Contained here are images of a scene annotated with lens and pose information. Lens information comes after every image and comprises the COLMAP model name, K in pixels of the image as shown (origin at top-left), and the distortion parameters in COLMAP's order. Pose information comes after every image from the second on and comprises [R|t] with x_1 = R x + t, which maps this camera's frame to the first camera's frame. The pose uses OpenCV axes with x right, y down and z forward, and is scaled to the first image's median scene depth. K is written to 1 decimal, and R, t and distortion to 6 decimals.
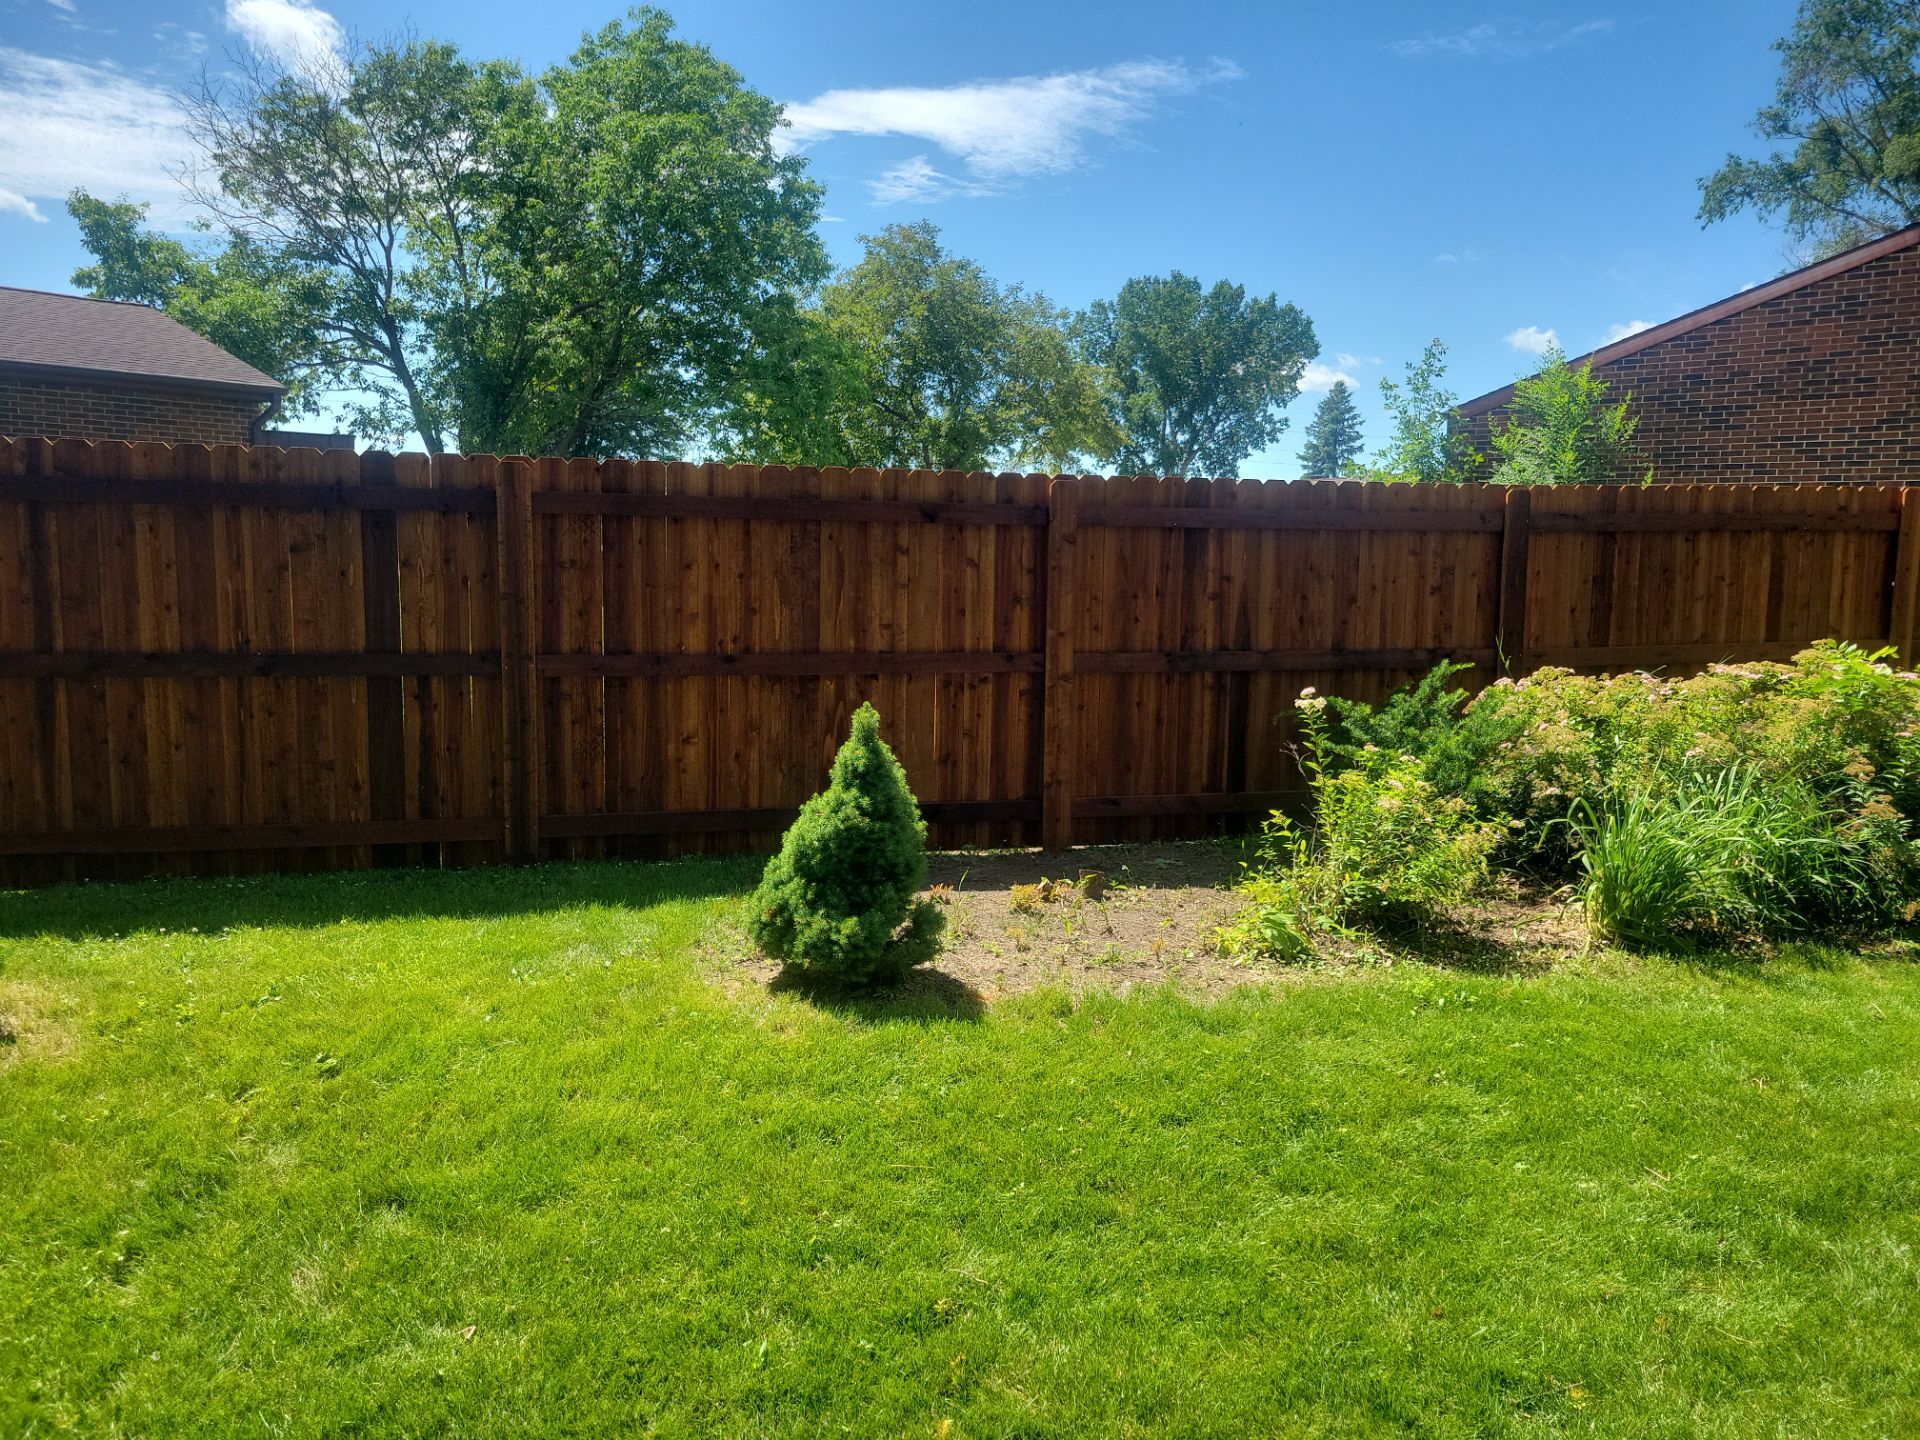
lens RADIAL K [[1476.6, 0, 974.4], [0, 1476.6, 716.9], [0, 0, 1]] dist [0.065668, -0.043846]
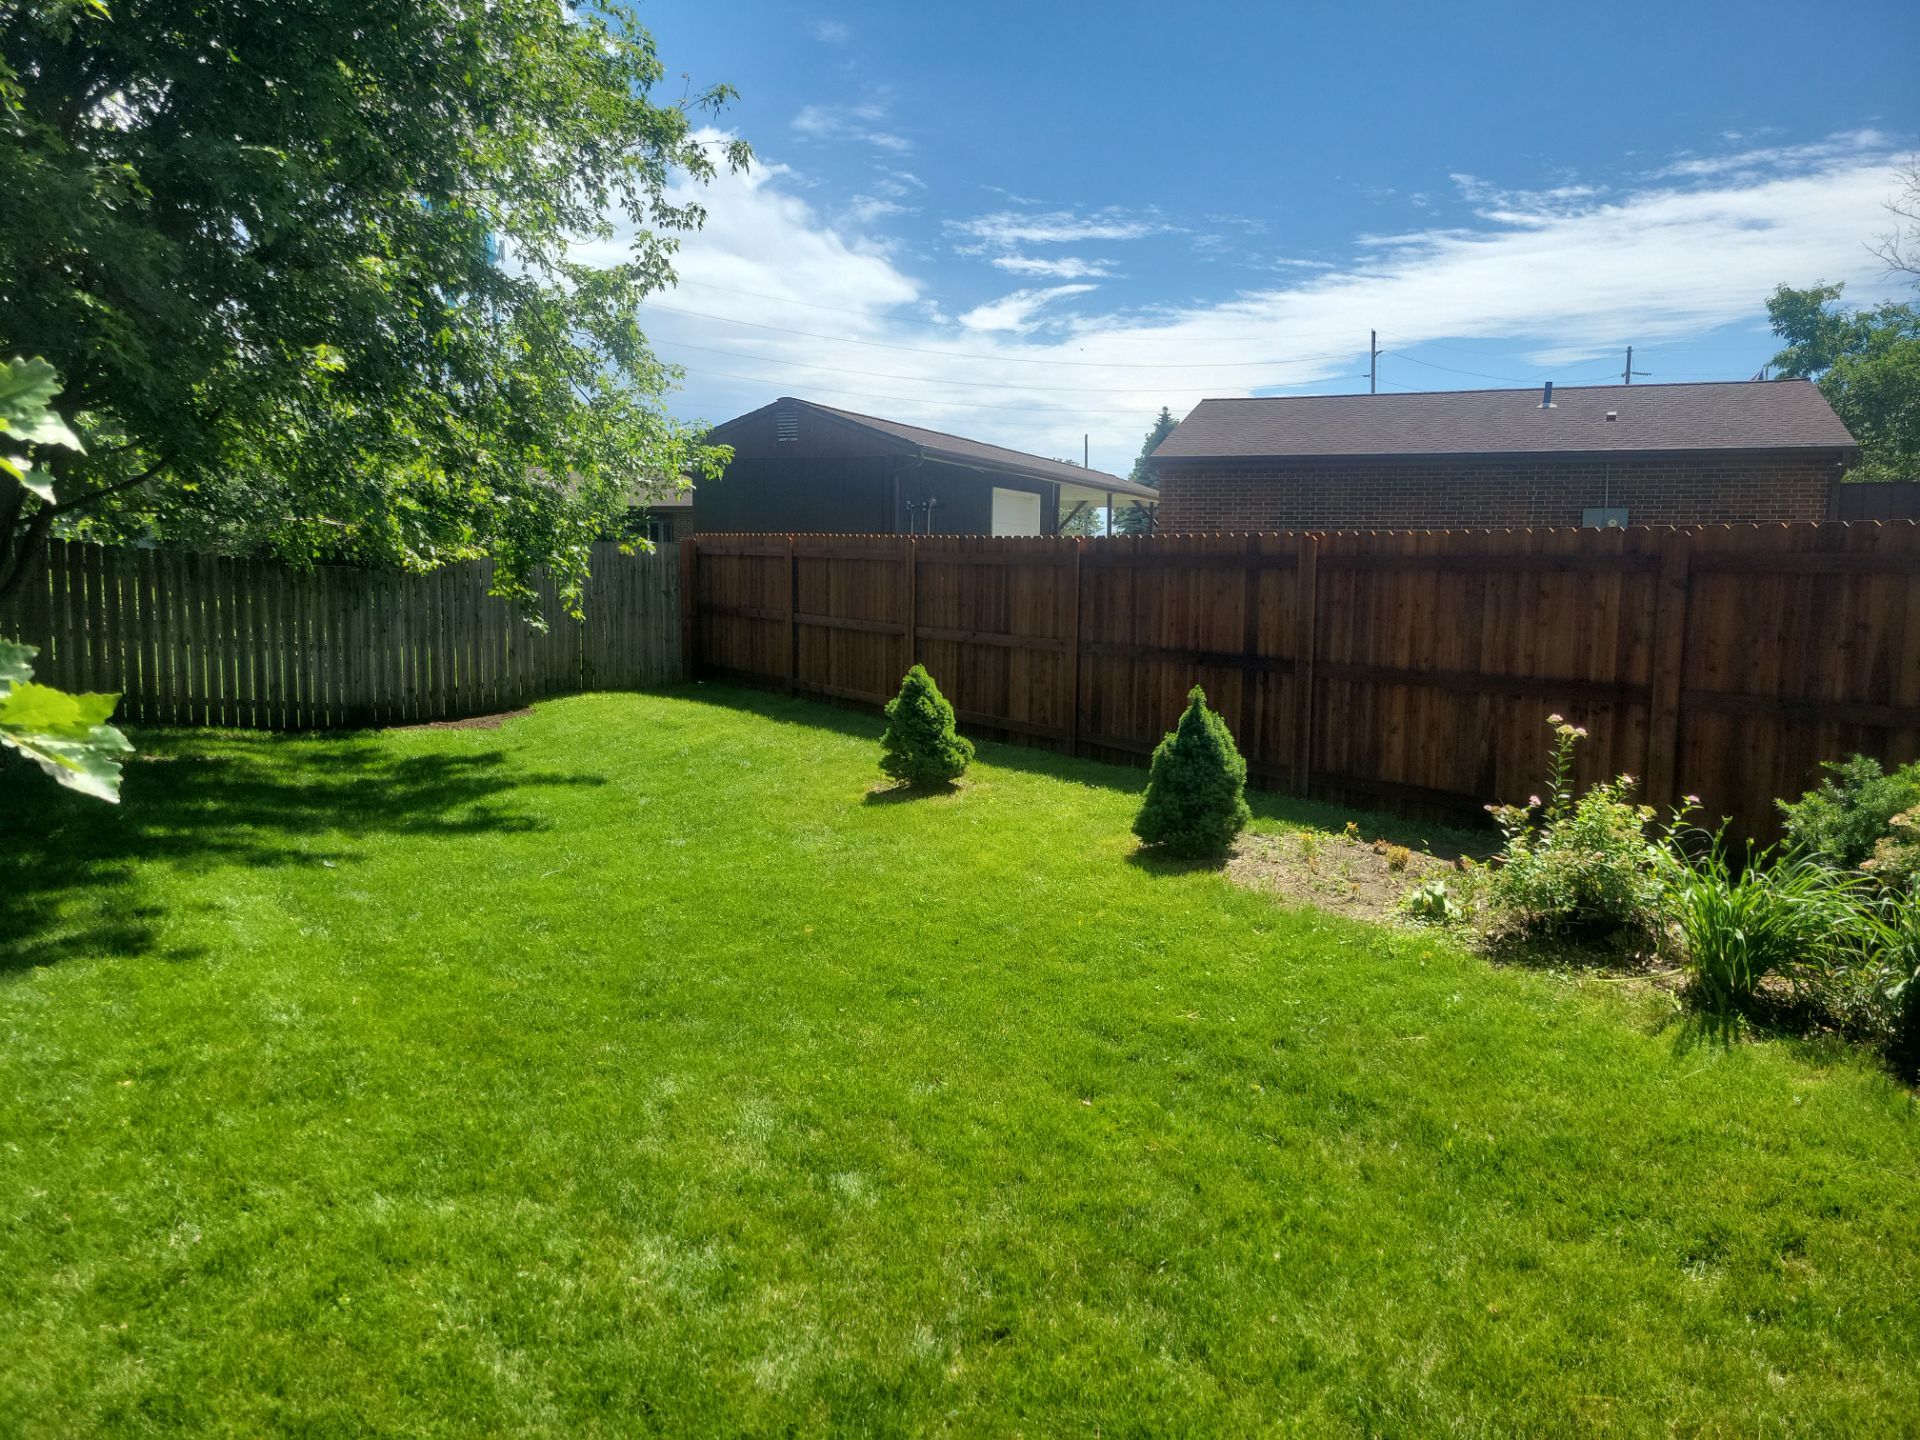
lens RADIAL K [[1476.6, 0, 974.4], [0, 1476.6, 716.9], [0, 0, 1]] dist [0.065668, -0.043846]
pose [[0.331639, 0.085373, -0.939535, 0.959924], [-0.112576, 0.992362, 0.050437, -0.022346], [0.936666, 0.089042, 0.338717, 0.159745]]
